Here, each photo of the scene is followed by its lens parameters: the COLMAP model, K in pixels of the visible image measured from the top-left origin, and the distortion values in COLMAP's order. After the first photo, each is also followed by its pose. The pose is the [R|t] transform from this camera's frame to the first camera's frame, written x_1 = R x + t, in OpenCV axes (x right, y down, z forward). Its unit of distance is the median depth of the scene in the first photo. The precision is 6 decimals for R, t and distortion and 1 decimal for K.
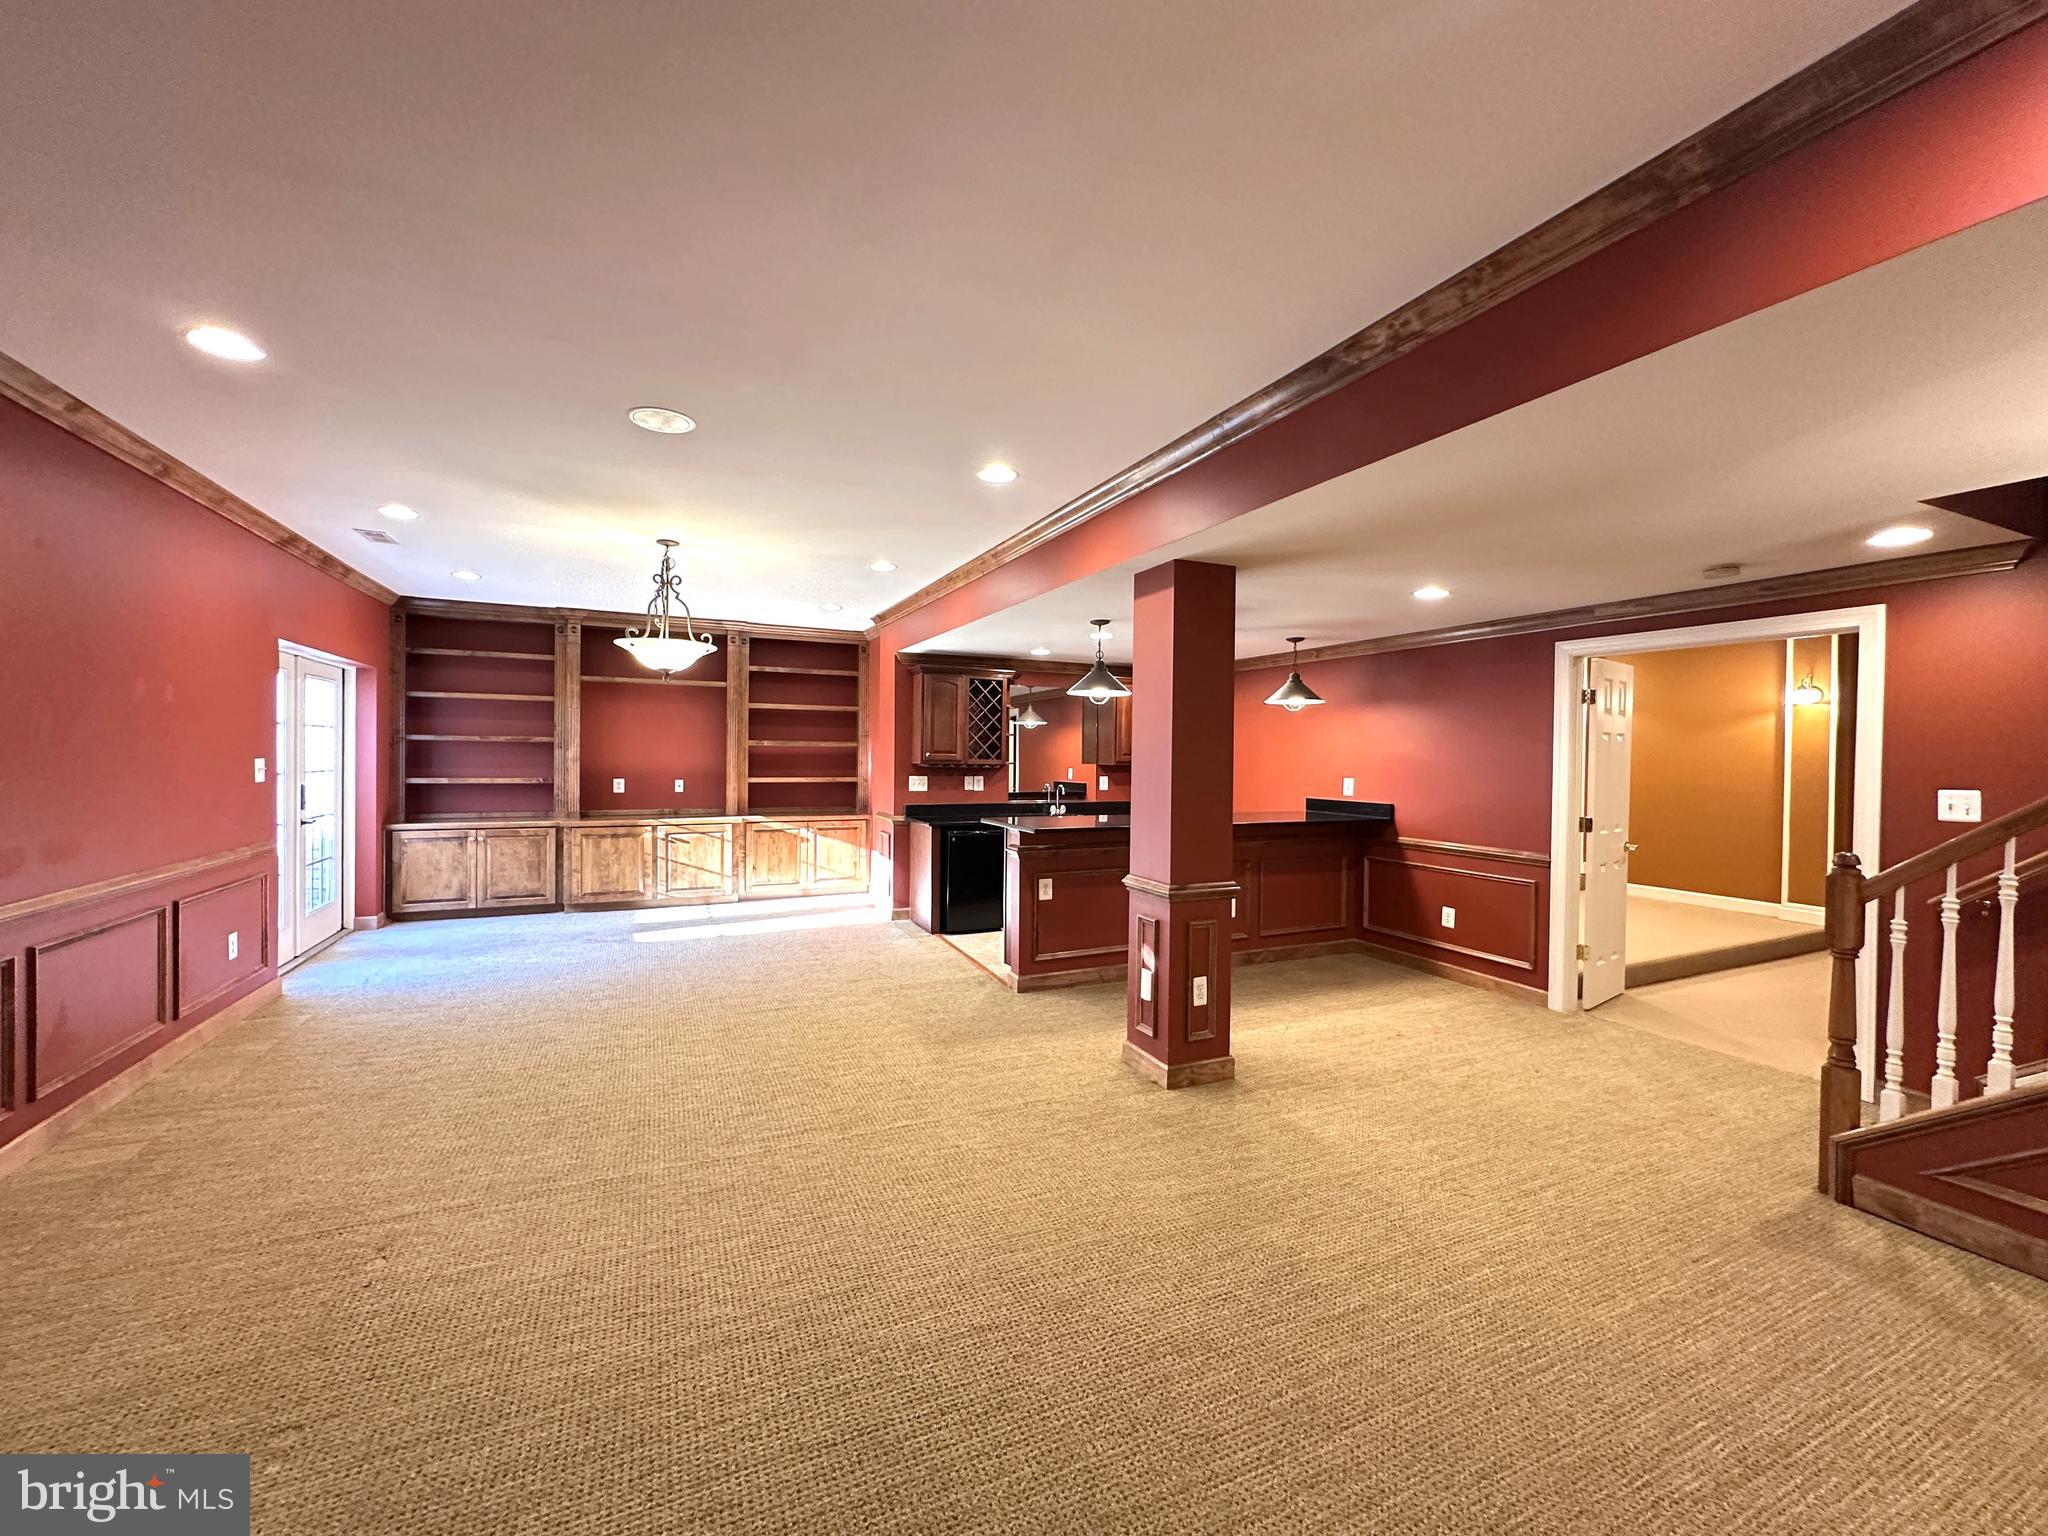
lens RADIAL K [[816.9, 0, 1034.0], [0, 816.9, 759.0], [0, 0, 1]] dist [-0.007710, -0.000487]
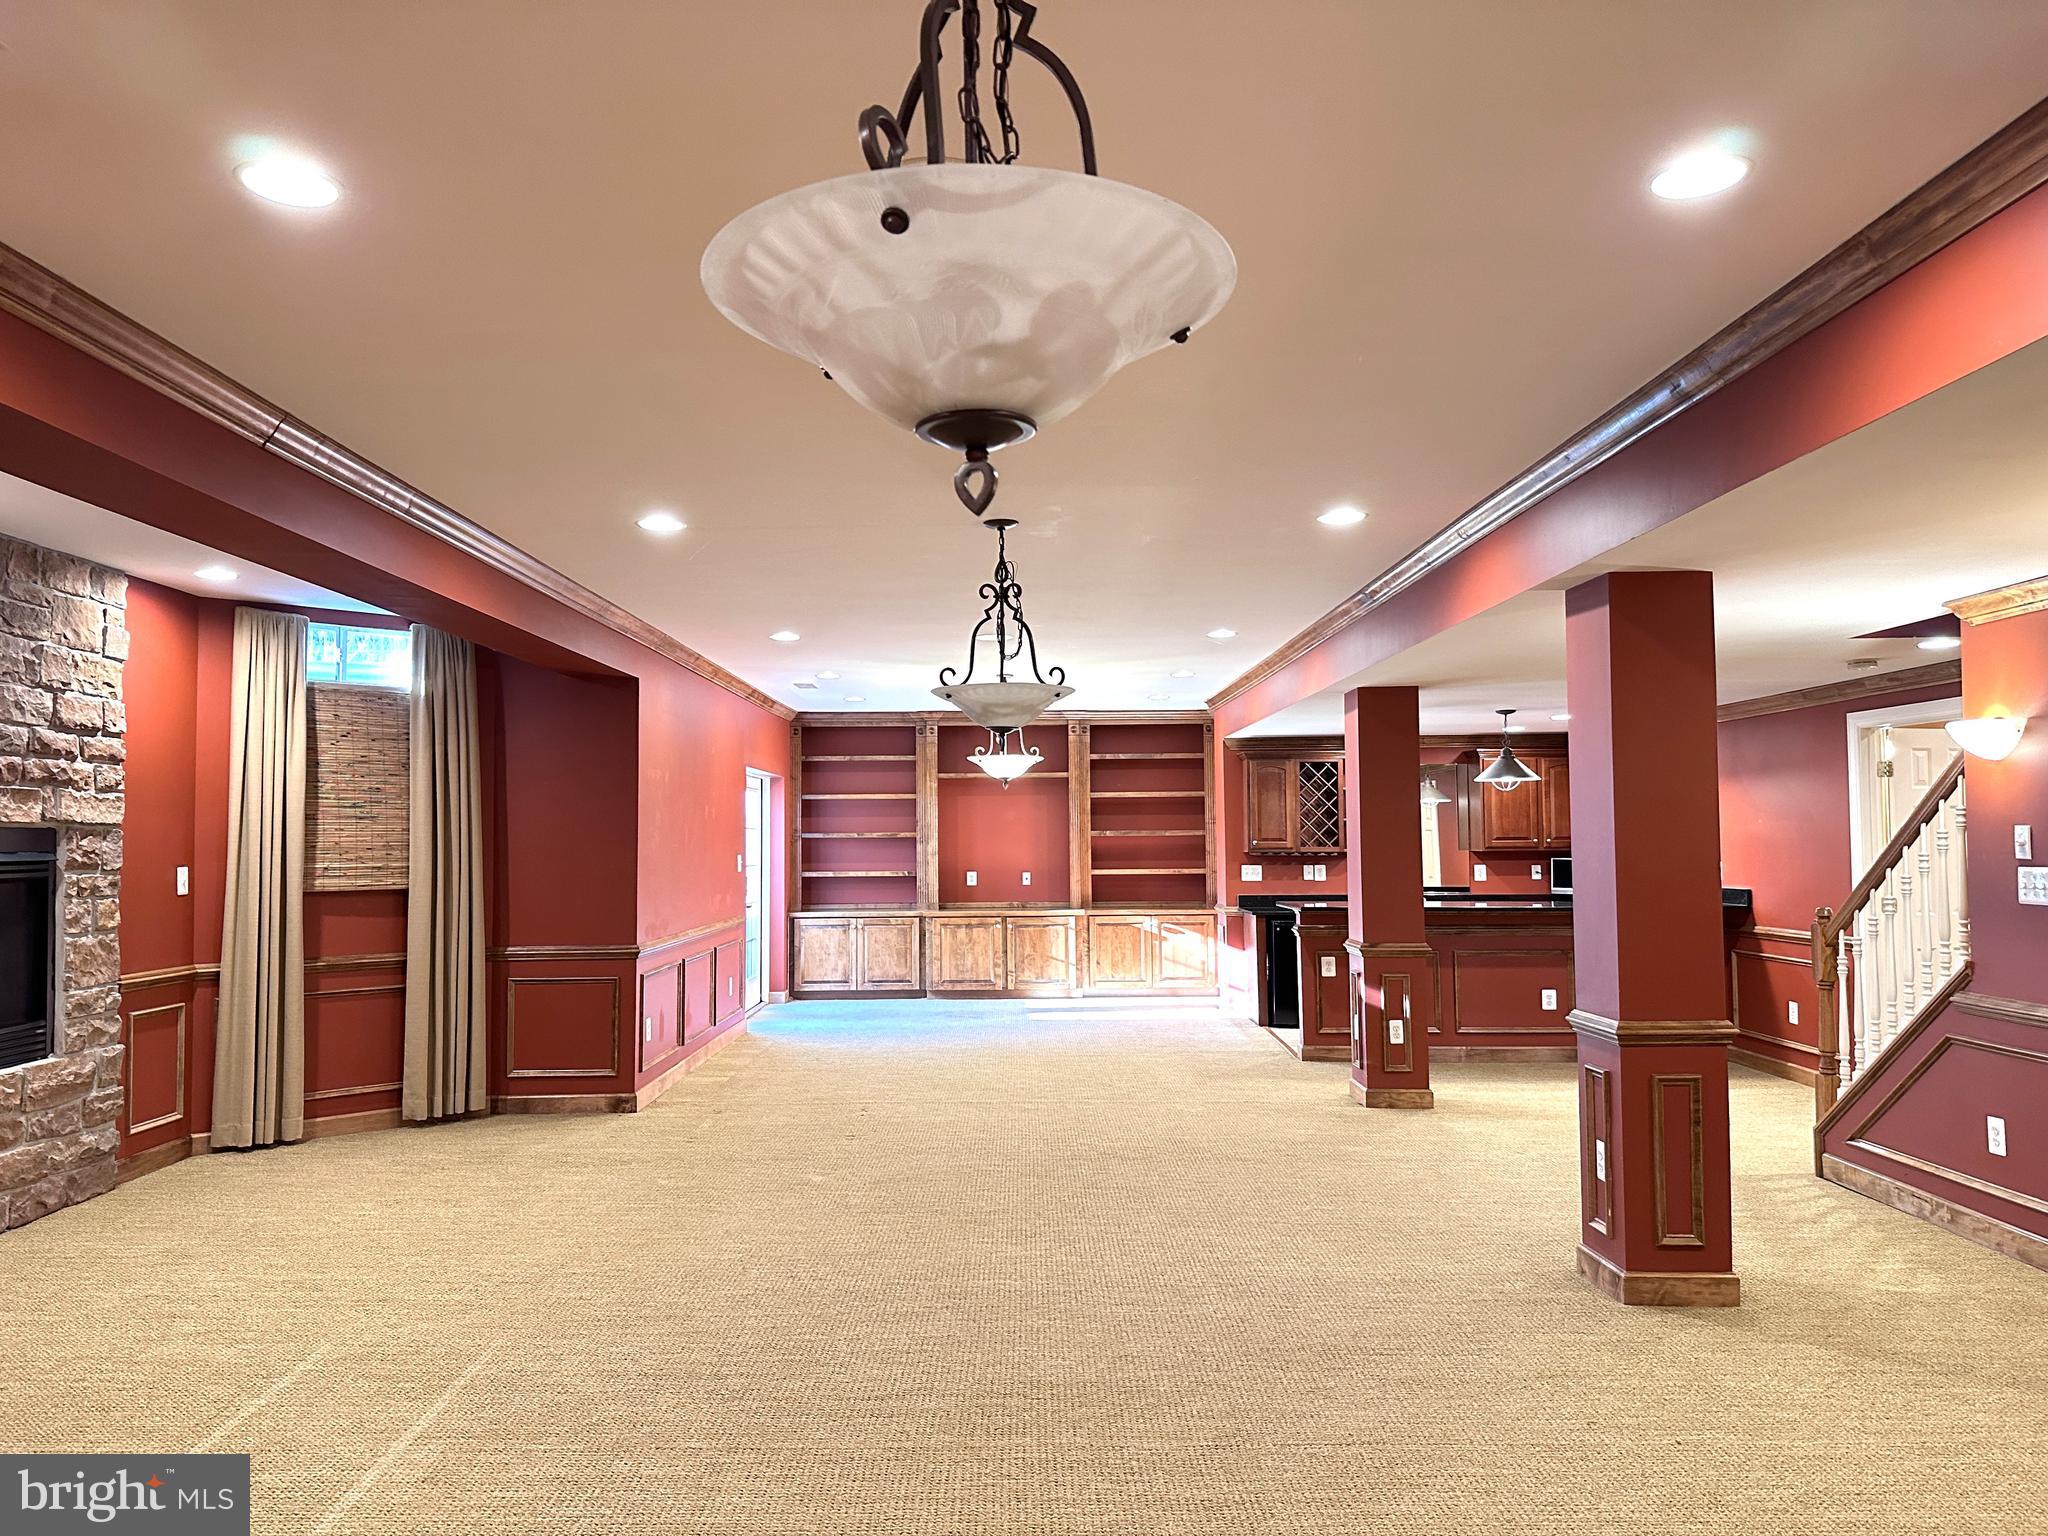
lens RADIAL K [[1433.2, 0, 1022.0], [0, 1433.2, 769.1], [0, 0, 1]] dist [0.001761, -0.001622]
pose [[0.906923, -0.039392, -0.419450, 0.324109], [0.015479, 0.998062, -0.060264, 0.005427], [0.421012, 0.048162, 0.905776, -0.641664]]
